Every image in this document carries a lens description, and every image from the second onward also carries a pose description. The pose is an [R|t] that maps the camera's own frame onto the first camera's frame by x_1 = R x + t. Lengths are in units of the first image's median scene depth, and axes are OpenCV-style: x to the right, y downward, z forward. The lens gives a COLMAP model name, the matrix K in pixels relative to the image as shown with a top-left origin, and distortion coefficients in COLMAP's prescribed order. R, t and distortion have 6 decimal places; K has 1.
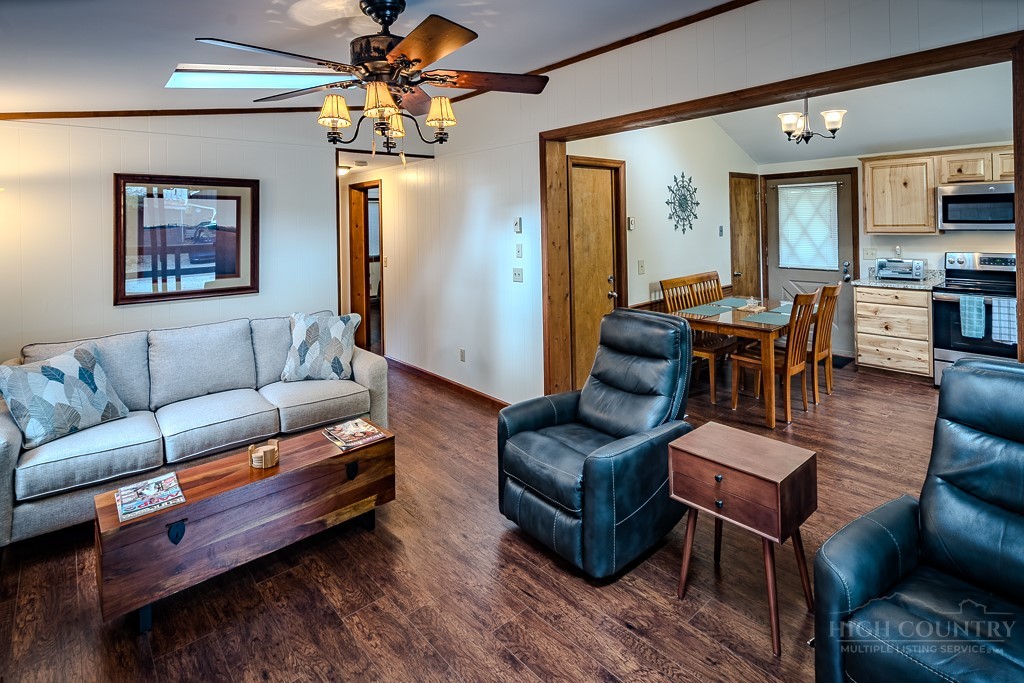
lens RADIAL K [[522.8, 0, 508.6], [0, 522.8, 220.1], [0, 0, 1]] dist [-0.000648, -0.001545]
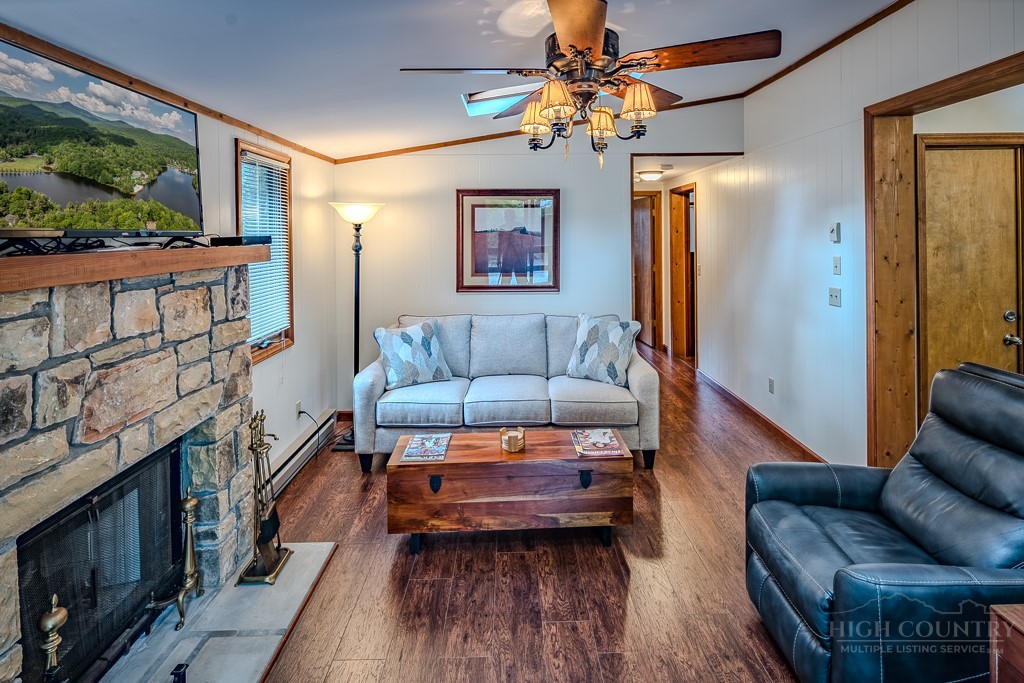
lens RADIAL K [[510.5, 0, 510.6], [0, 510.5, 235.7], [0, 0, 1]] dist [0.000835, -0.001132]
pose [[0.764460, 0.013807, -0.644524, 0.139411], [-0.000075, 0.999773, 0.021328, -0.001858], [0.644672, -0.016256, 0.764287, 0.117447]]
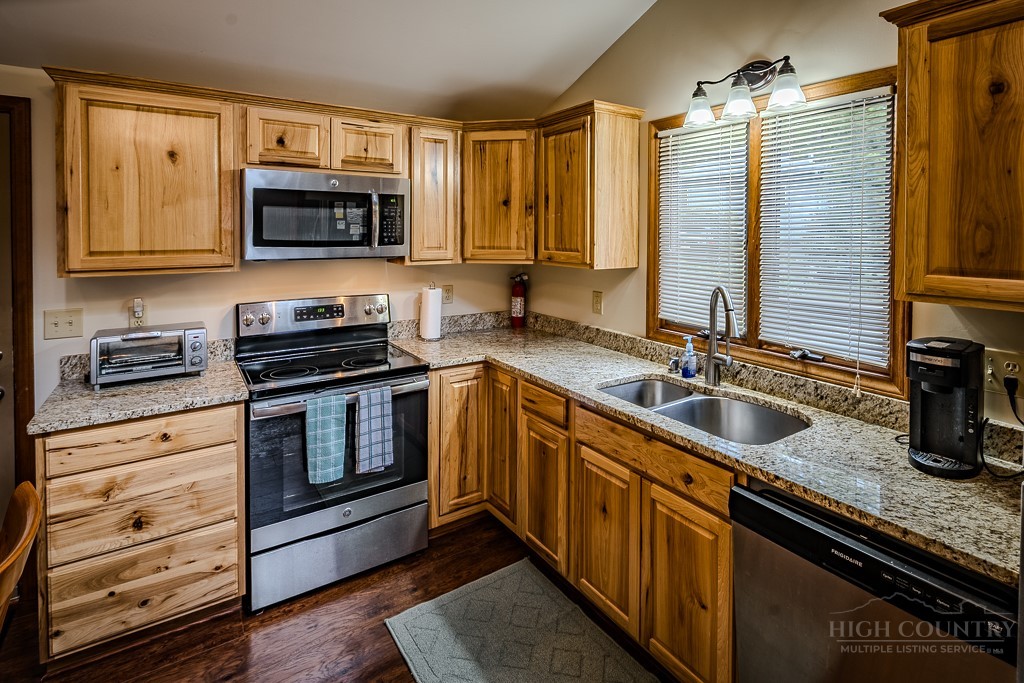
lens RADIAL K [[499.2, 0, 515.4], [0, 499.2, 238.5], [0, 0, 1]] dist [-0.000217, -0.001644]
pose [[0.118525, 0.004126, 0.992943, 0.454402], [-0.008250, 0.999961, -0.003170, -0.002215], [-0.992917, -0.007816, 0.118554, 0.787237]]
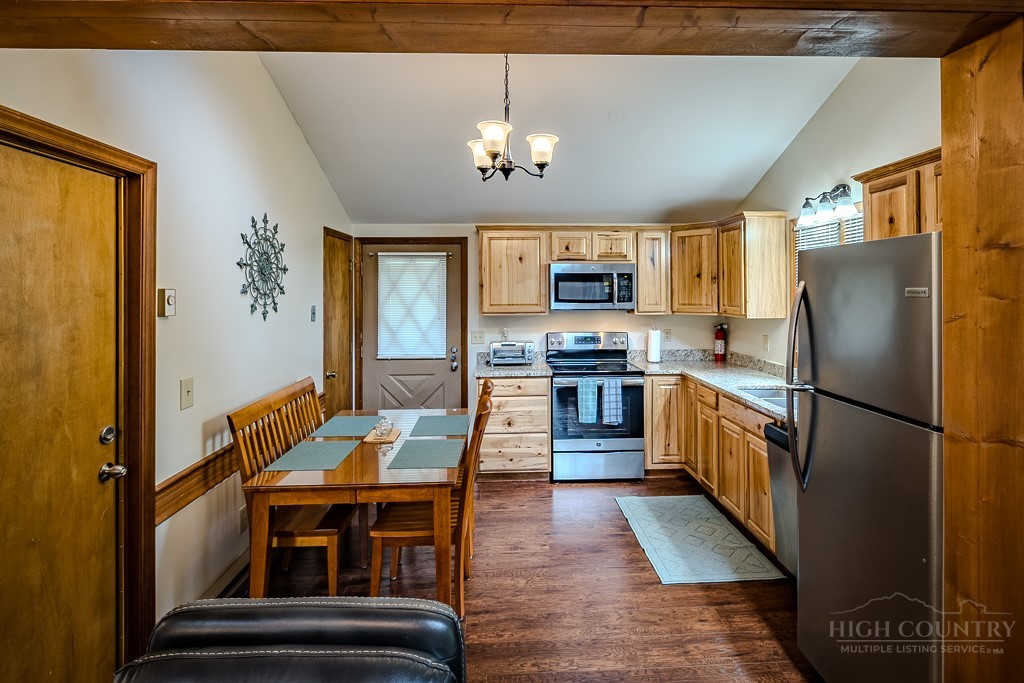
lens RADIAL K [[512.5, 0, 530.7], [0, 512.5, 286.3], [0, 0, 1]] dist [-0.000951, -0.000492]
pose [[0.608574, 0.025844, 0.793076, 0.079226], [-0.009809, 0.999638, -0.025048, 0.000143], [-0.793437, 0.007464, 0.608607, 0.522322]]
